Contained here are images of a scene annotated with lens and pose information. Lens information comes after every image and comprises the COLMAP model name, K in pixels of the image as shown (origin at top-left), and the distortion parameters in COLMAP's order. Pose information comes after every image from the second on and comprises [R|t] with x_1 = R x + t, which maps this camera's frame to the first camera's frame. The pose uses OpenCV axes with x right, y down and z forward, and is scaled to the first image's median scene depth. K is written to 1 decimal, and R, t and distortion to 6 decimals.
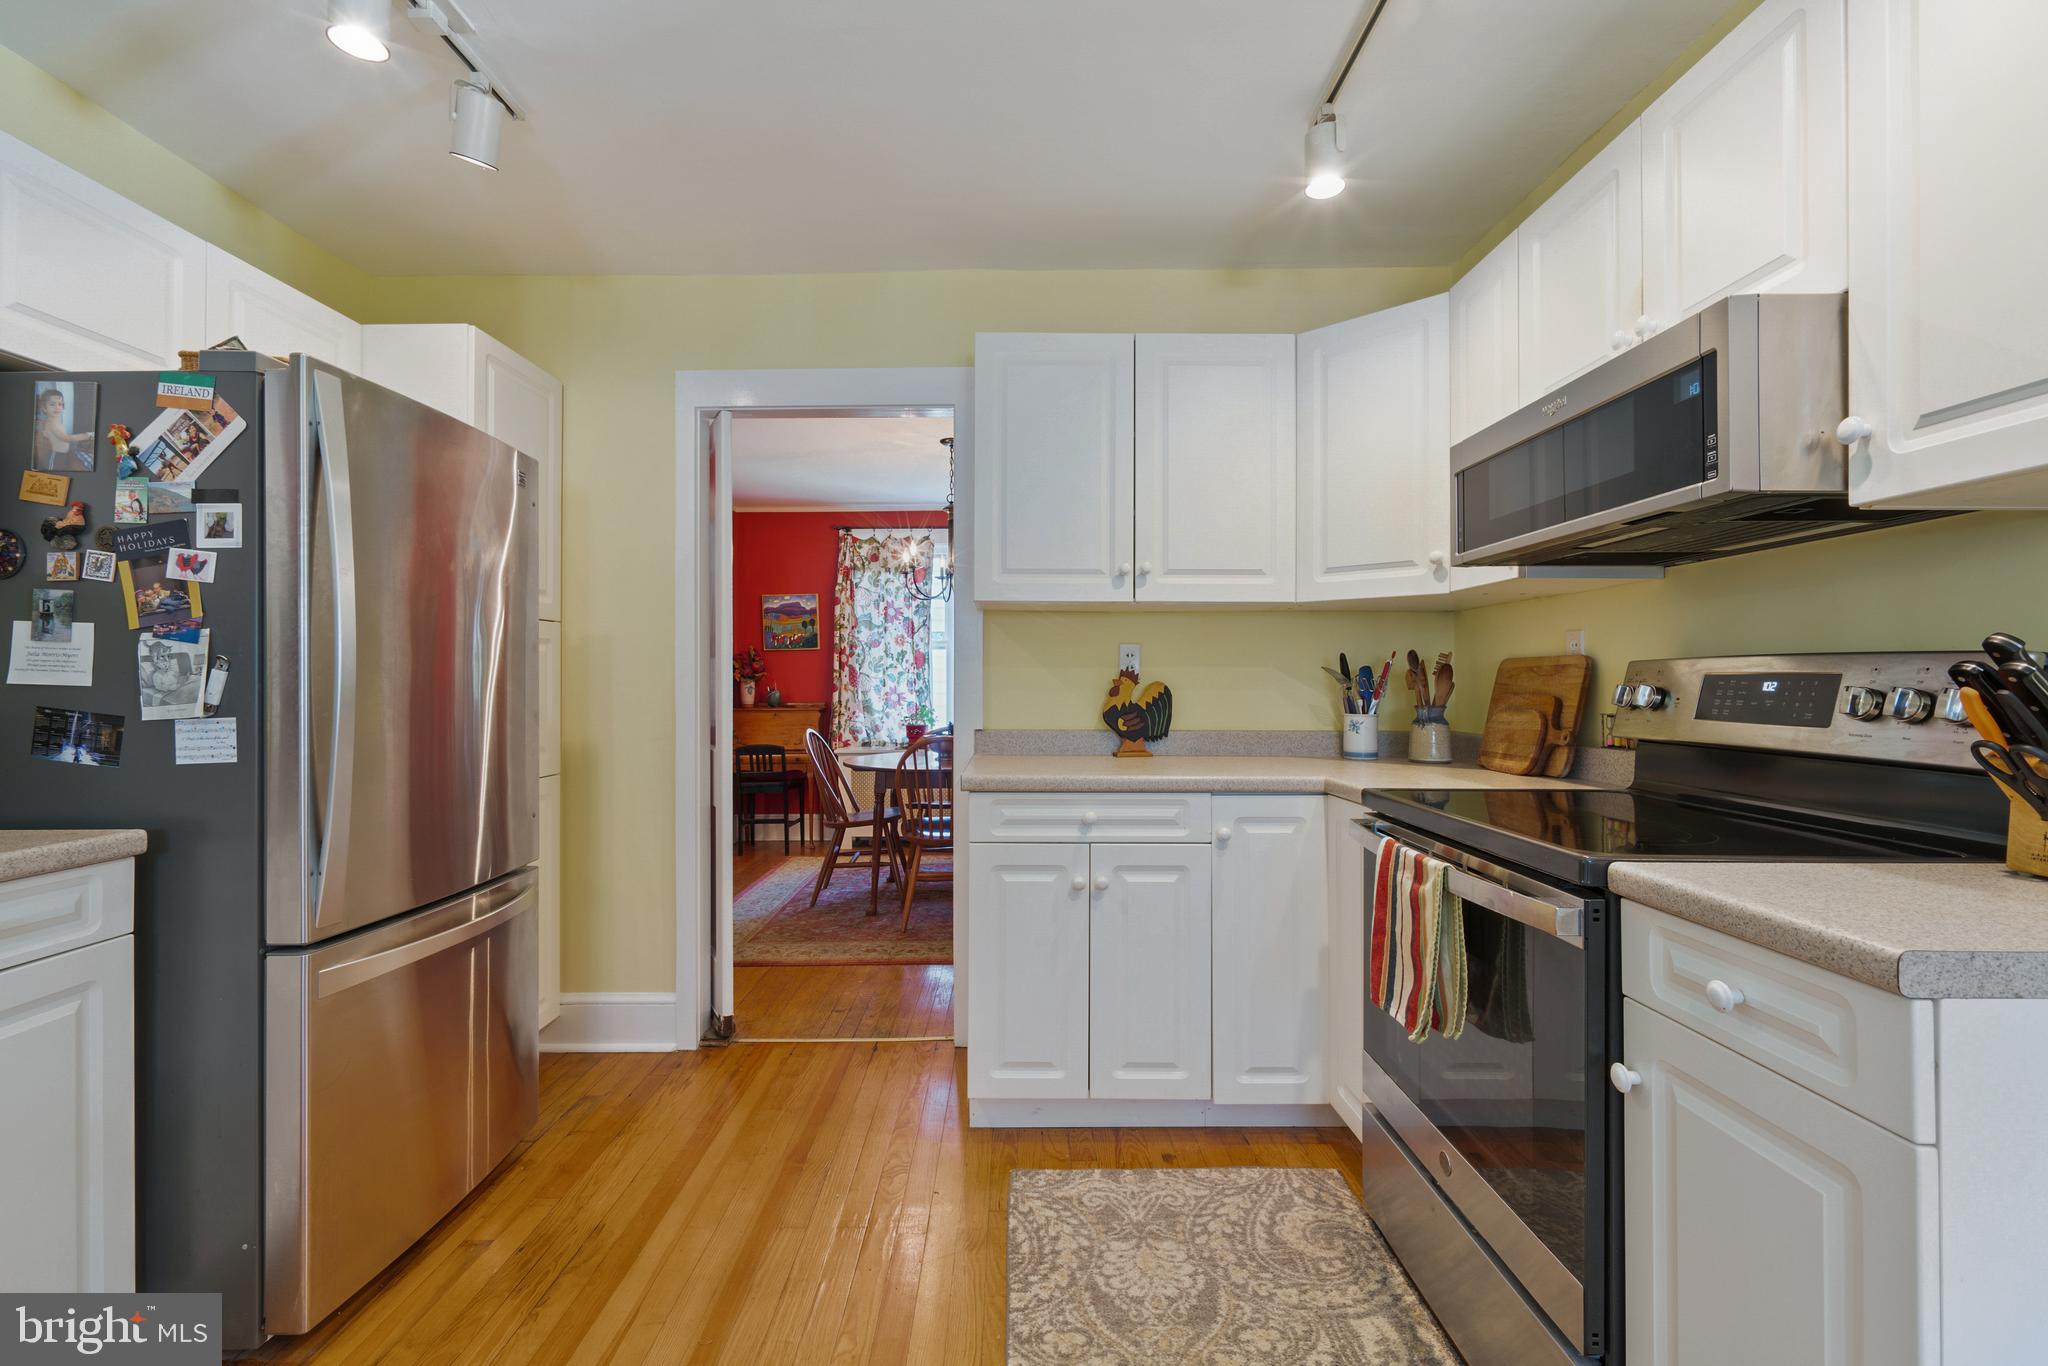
lens RADIAL K [[879.7, 0, 1027.5], [0, 879.7, 685.9], [0, 0, 1]] dist [-0.003239, 0.000050]
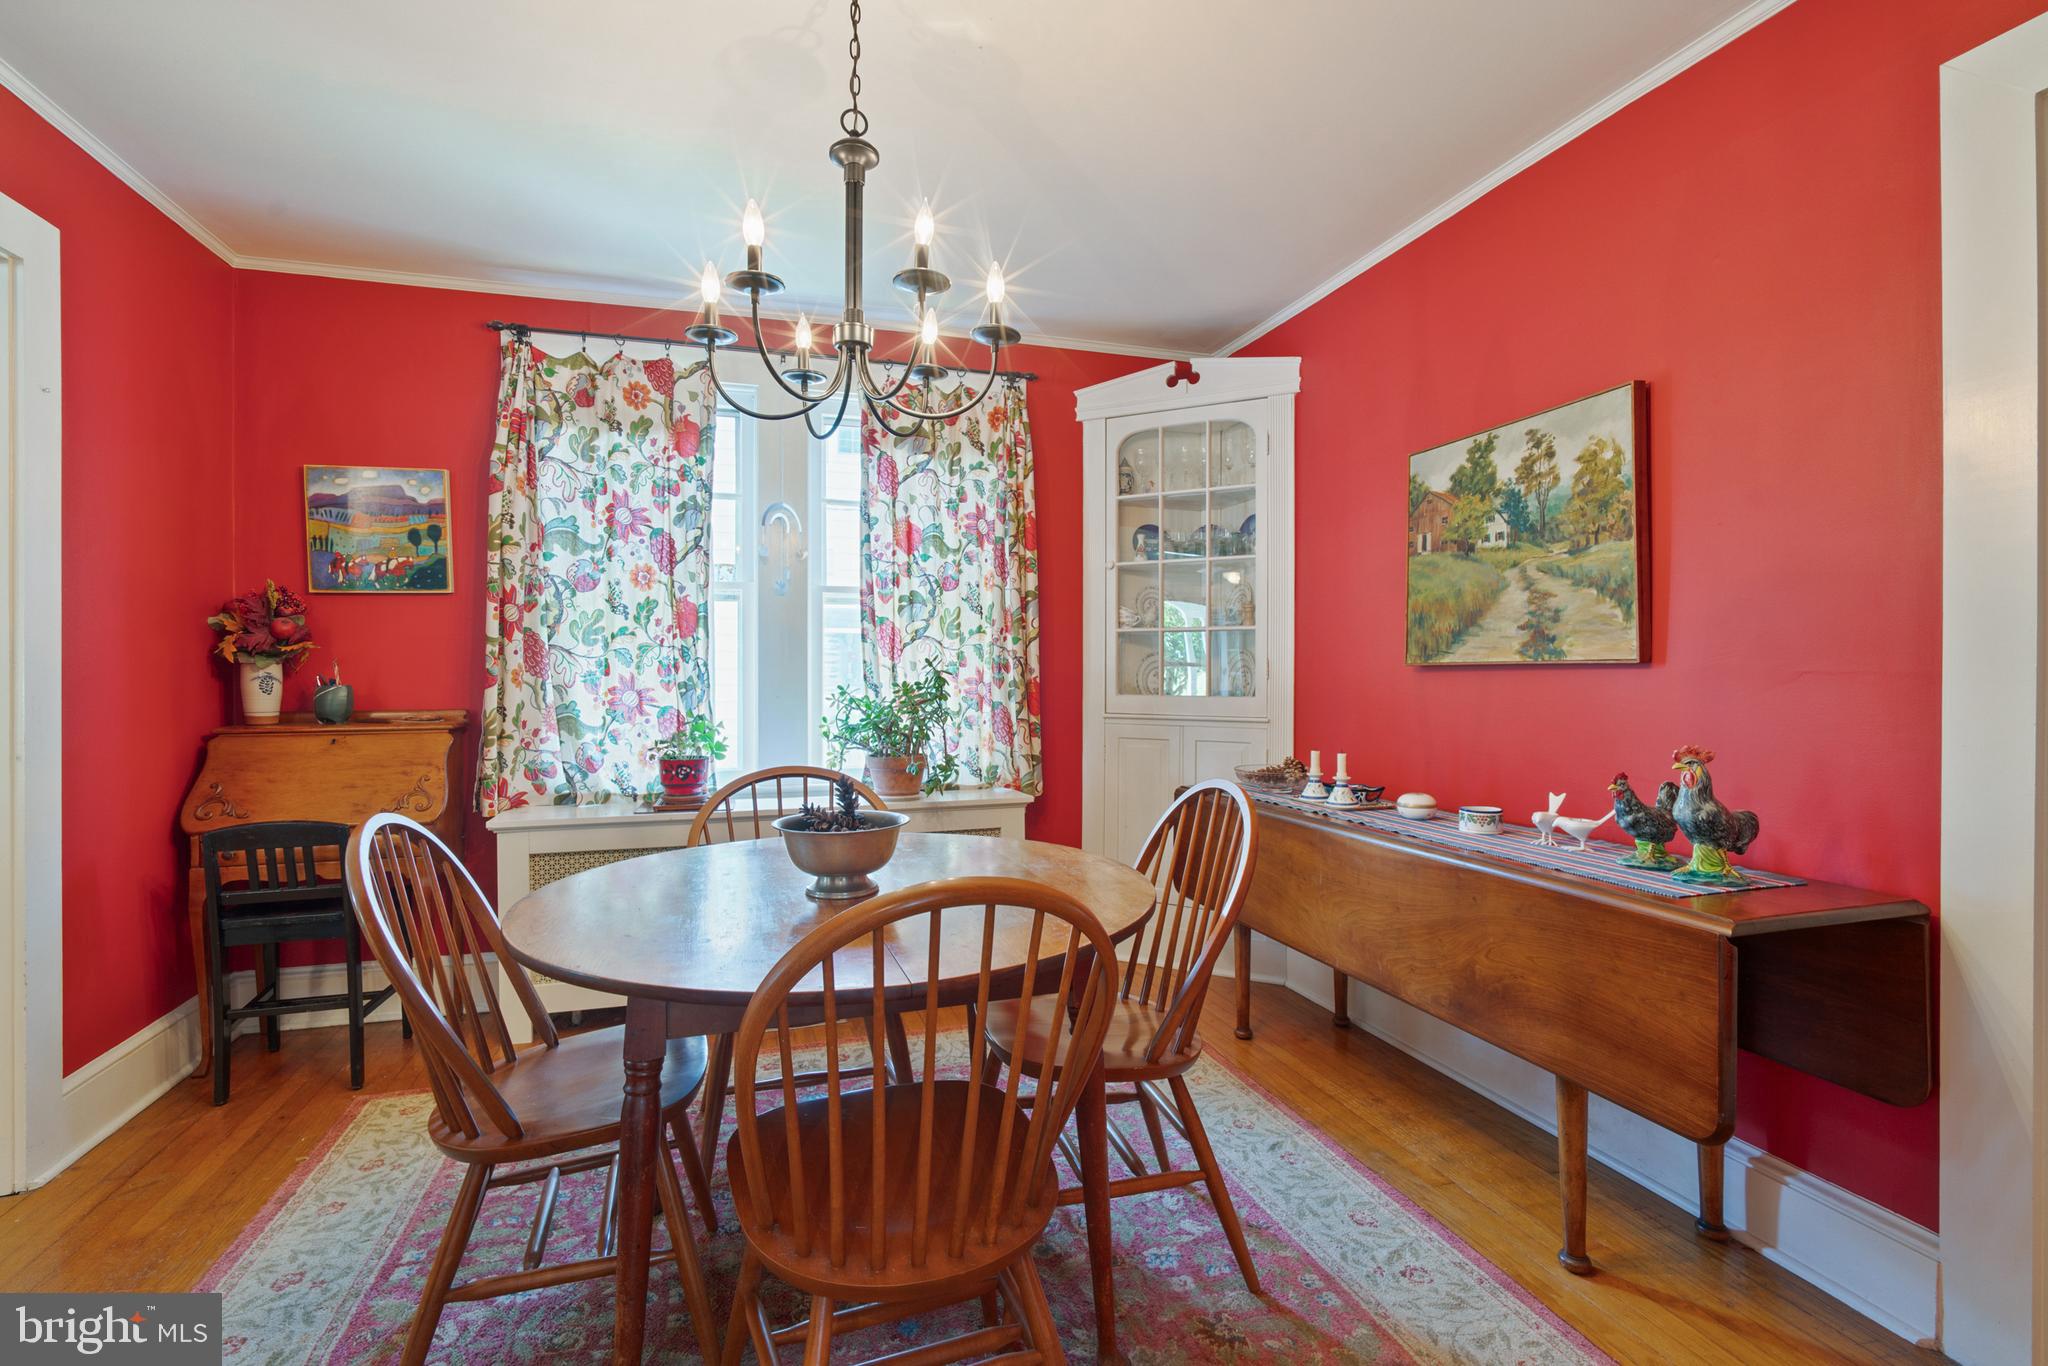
lens RADIAL K [[942.3, 0, 1019.8], [0, 942.3, 675.6], [0, 0, 1]] dist [-0.010489, 0.000091]
pose [[0.958806, 0.000291, 0.284062, -0.094557], [-0.001752, 0.999987, 0.004889, -0.001942], [-0.284057, -0.005185, 0.958793, 0.458859]]
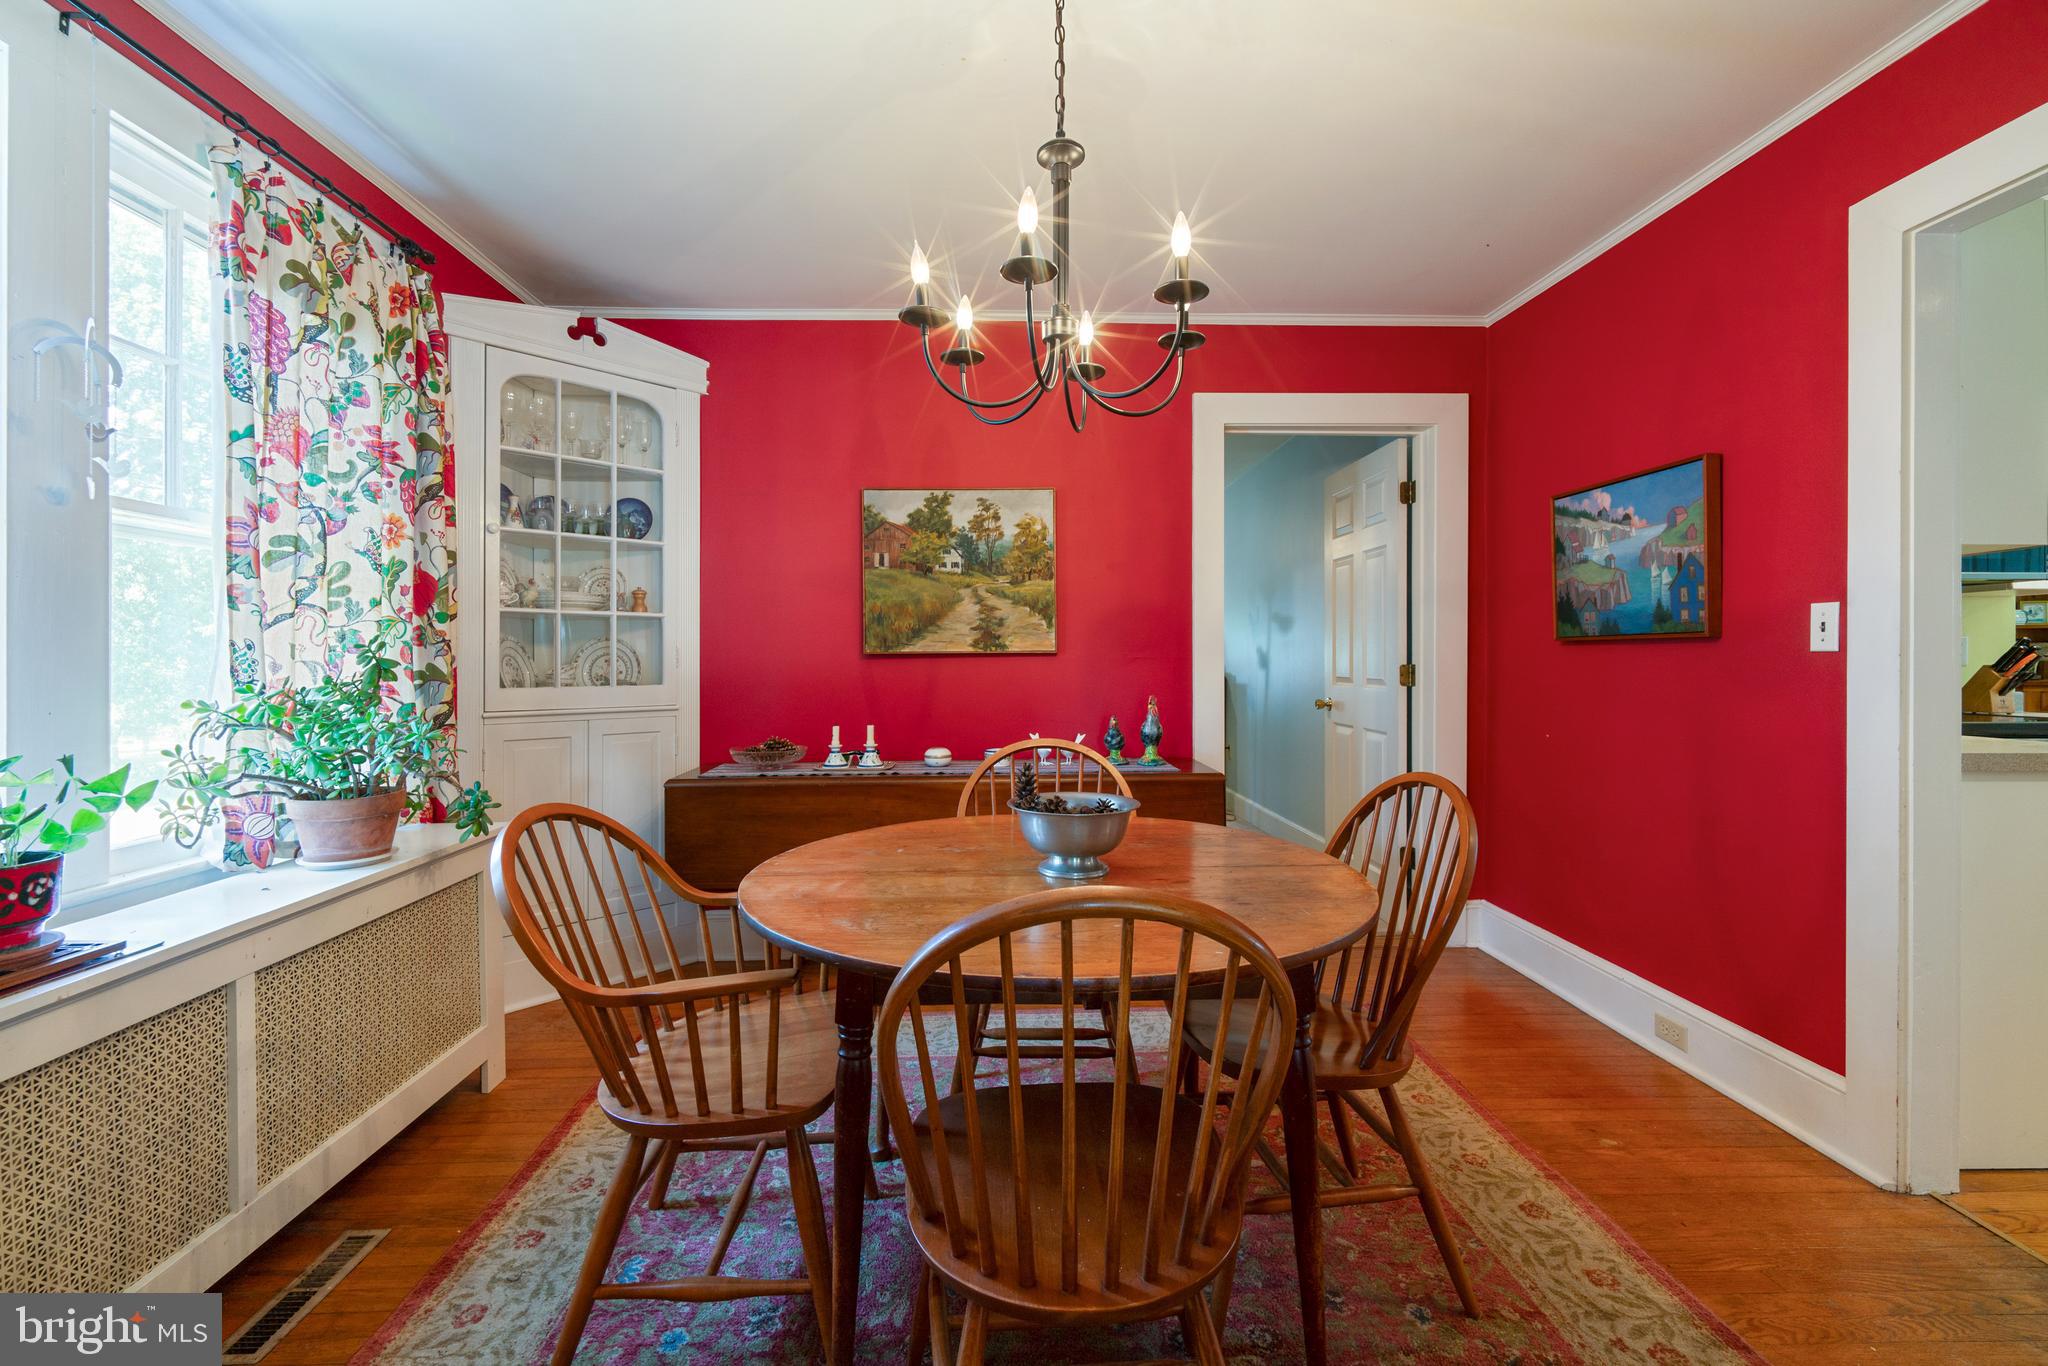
lens RADIAL K [[879.7, 0, 1006.9], [0, 879.7, 667.8], [0, 0, 1]] dist [-0.003239, 0.000050]
pose [[-0.027970, -0.008175, 0.999575, -0.321450], [0.003613, 0.999959, 0.008280, -0.000603], [-0.999602, 0.003843, -0.027939, 0.757332]]
